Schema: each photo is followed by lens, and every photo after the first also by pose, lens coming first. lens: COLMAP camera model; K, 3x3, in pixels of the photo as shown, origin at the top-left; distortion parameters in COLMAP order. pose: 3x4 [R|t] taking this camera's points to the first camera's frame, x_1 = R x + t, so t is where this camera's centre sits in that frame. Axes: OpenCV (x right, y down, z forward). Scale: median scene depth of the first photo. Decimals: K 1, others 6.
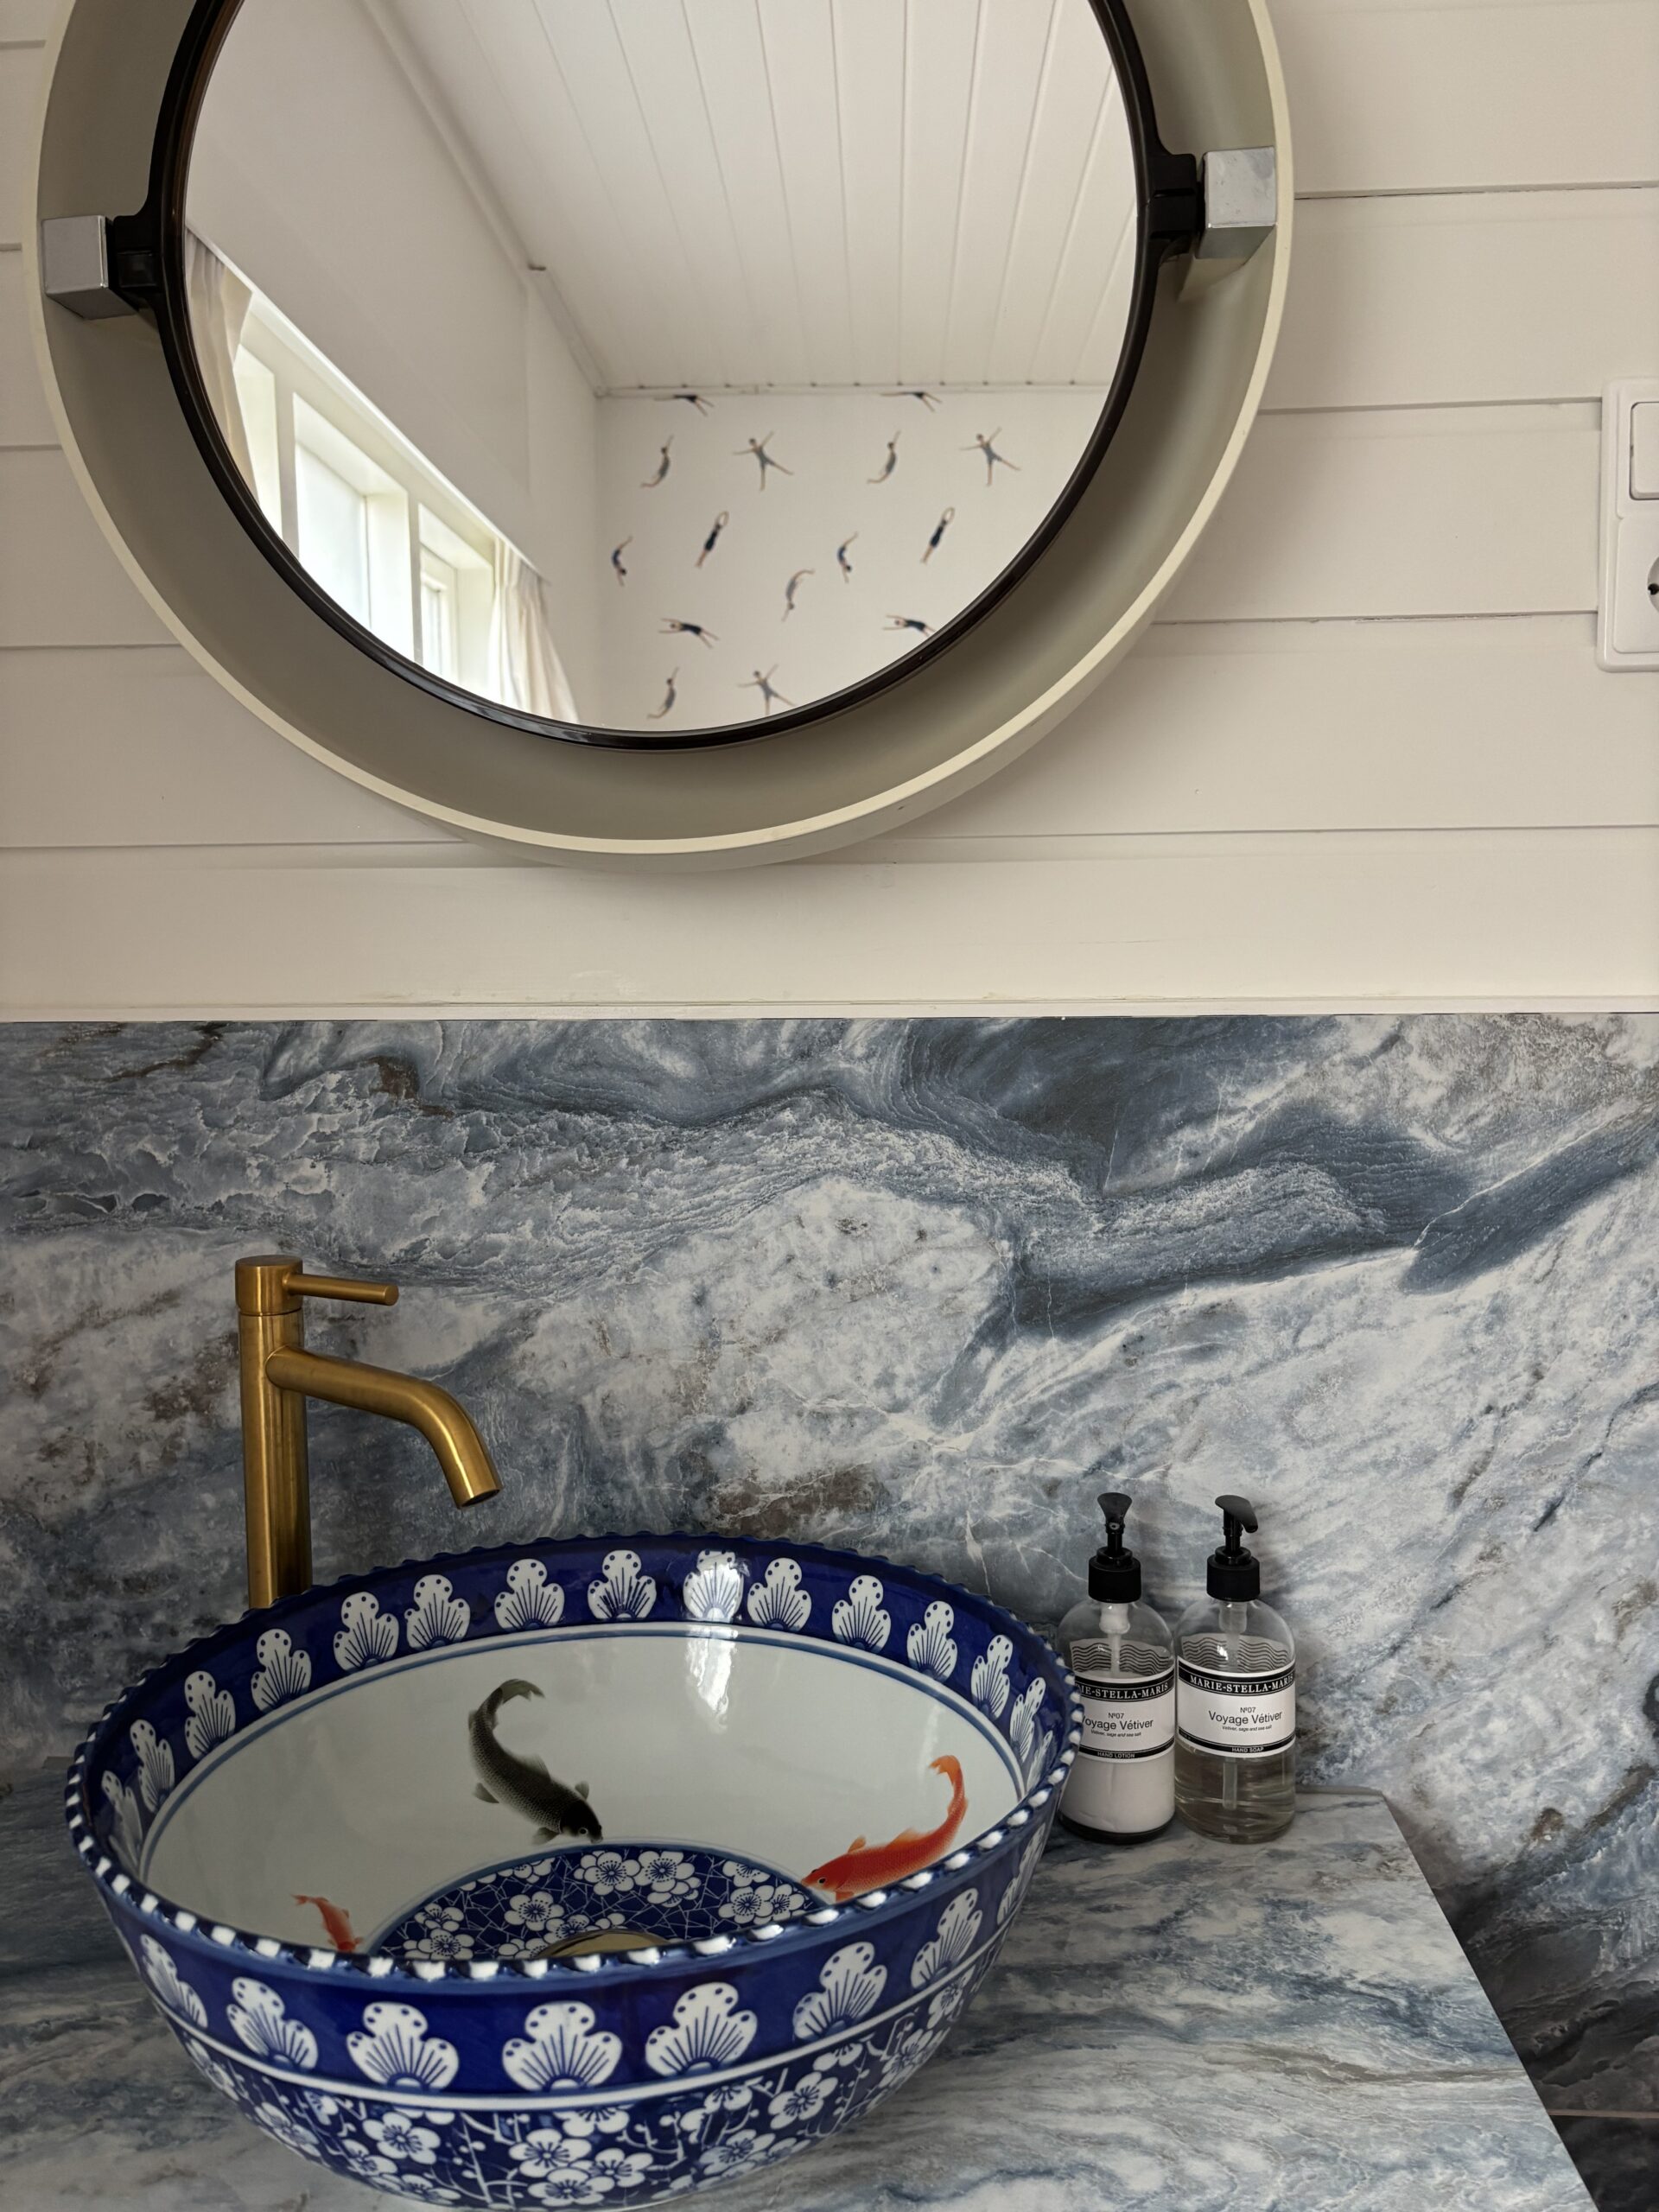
lens RADIAL K [[1671.0, 0, 843.3], [0, 1671.0, 1098.9], [0, 0, 1]] dist [0.055065, -0.042367]
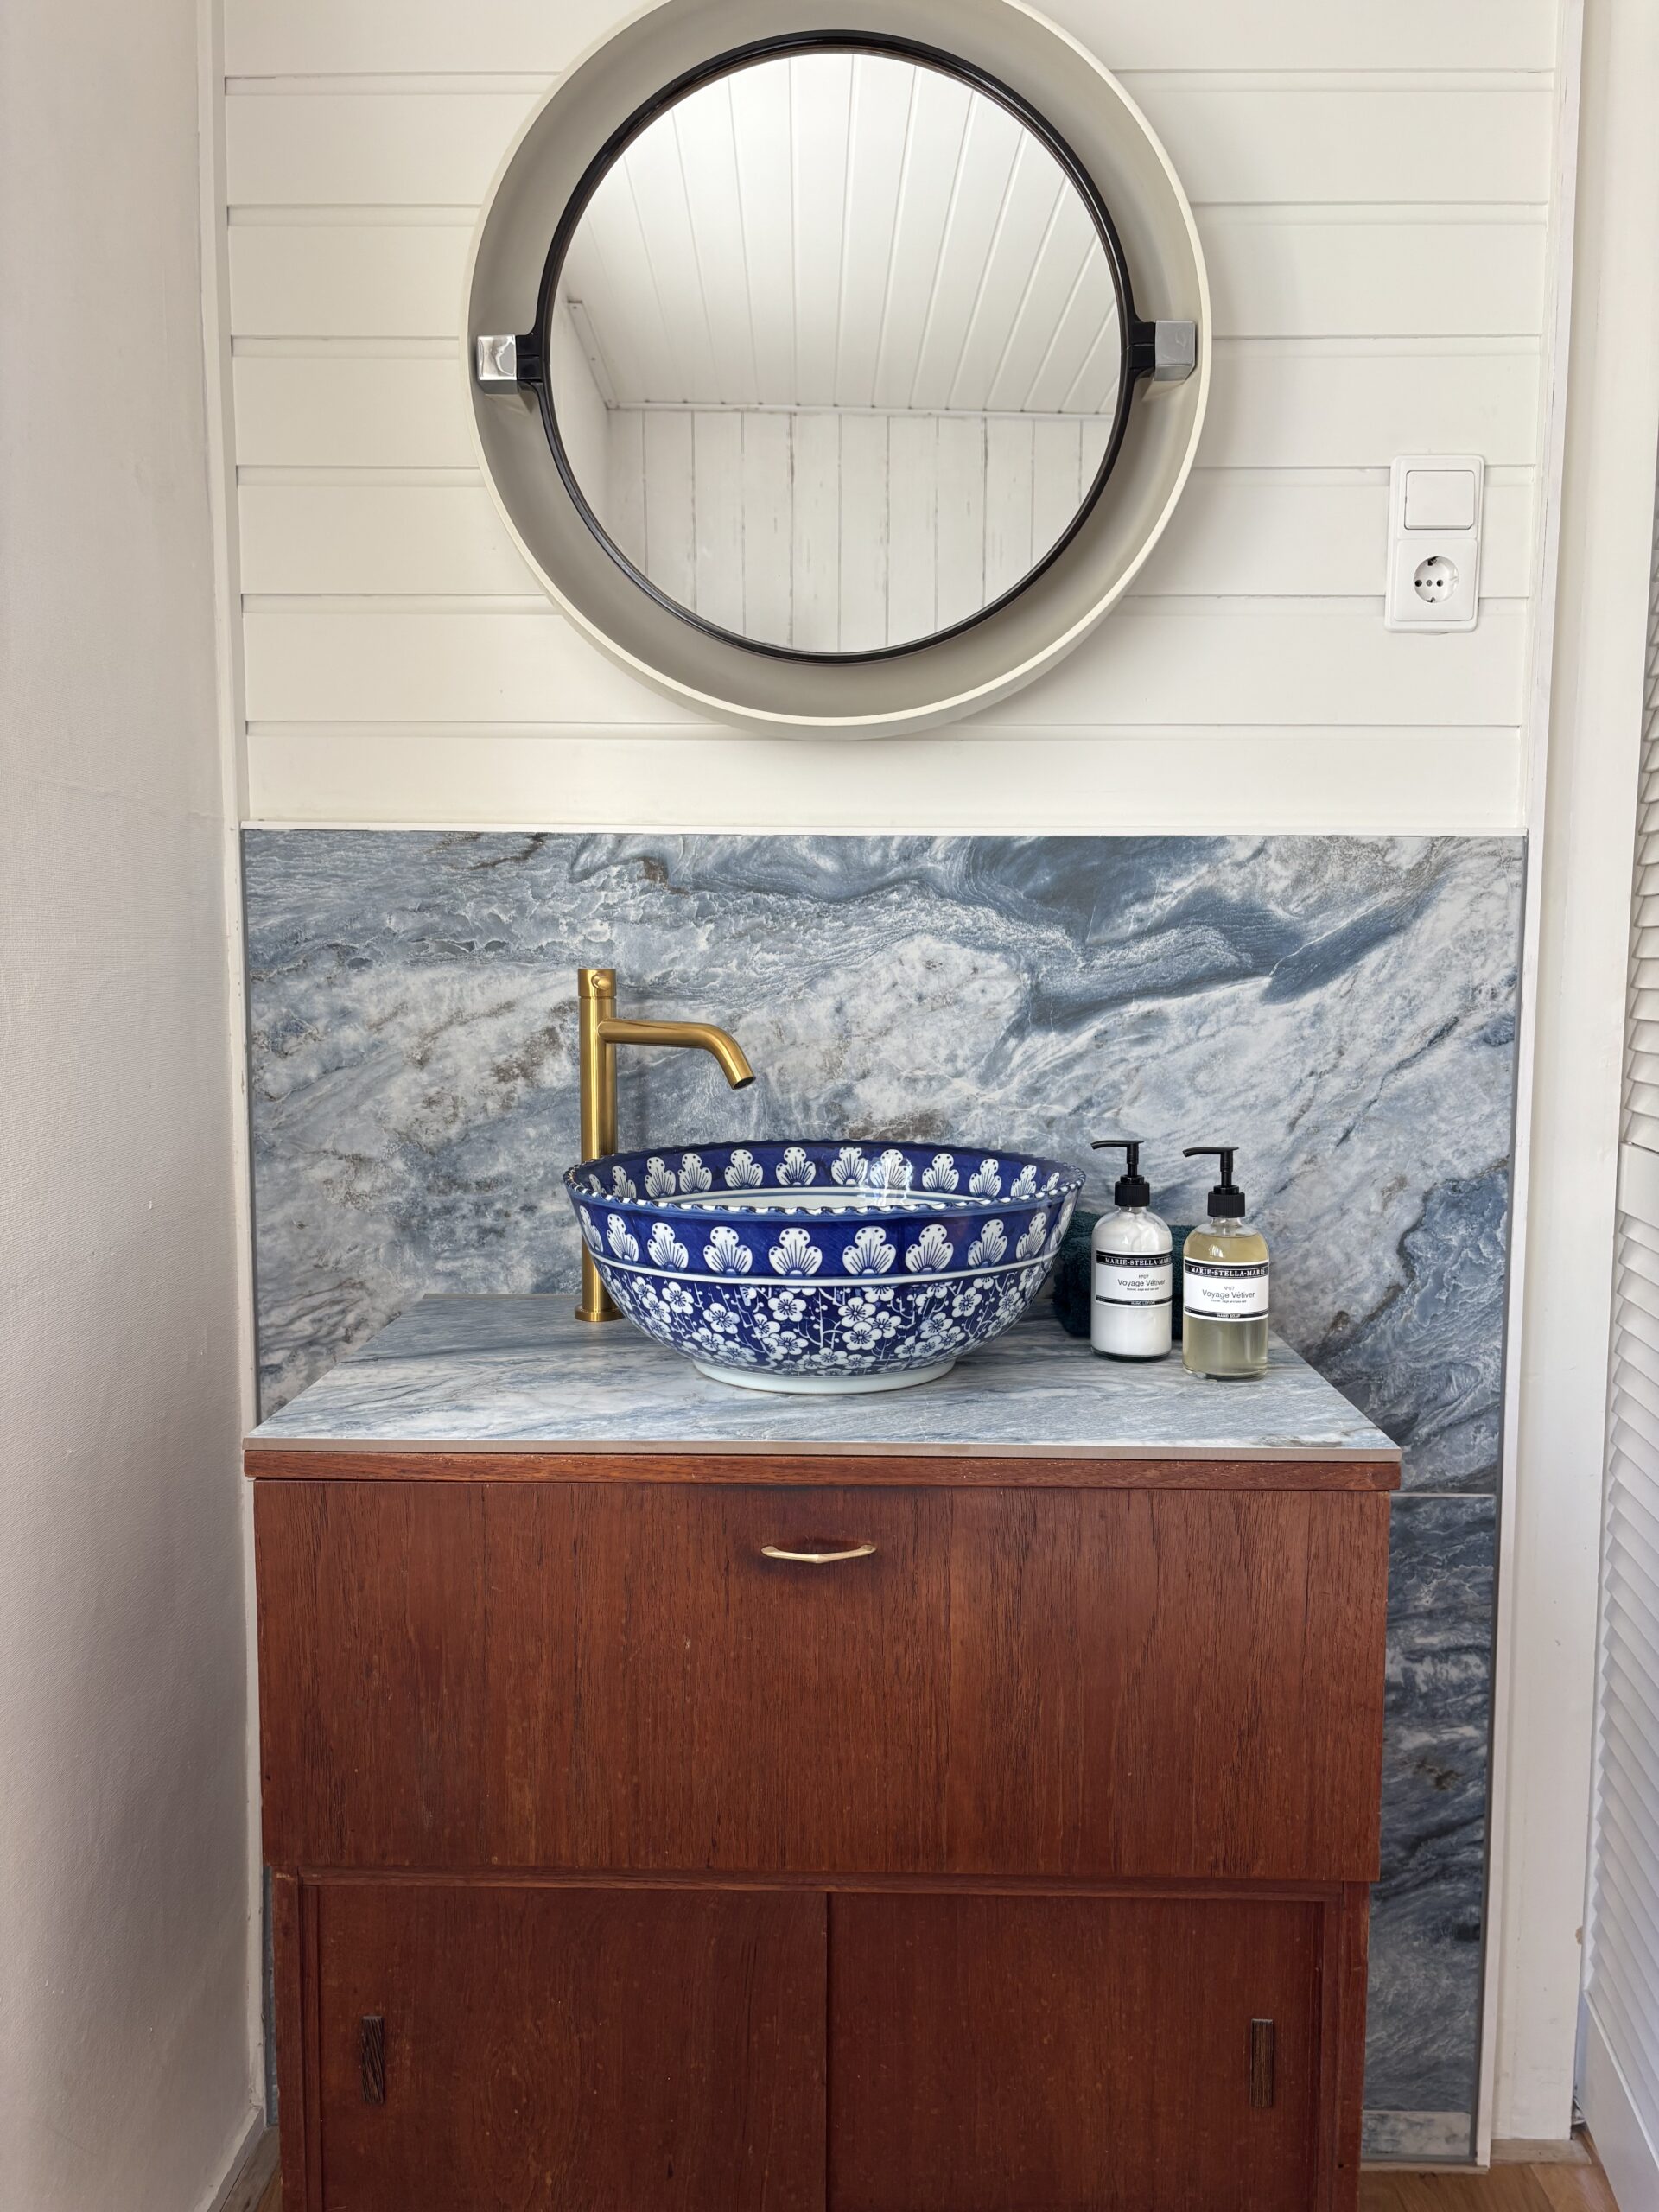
lens RADIAL K [[1669.2, 0, 827.8], [0, 1669.2, 1108.4], [0, 0, 1]] dist [0.220800, -0.507804]
pose [[0.998286, 0.008664, 0.057873, -0.193646], [-0.010370, 0.999519, 0.029233, 0.171922], [-0.057592, -0.029783, 0.997896, -0.651837]]
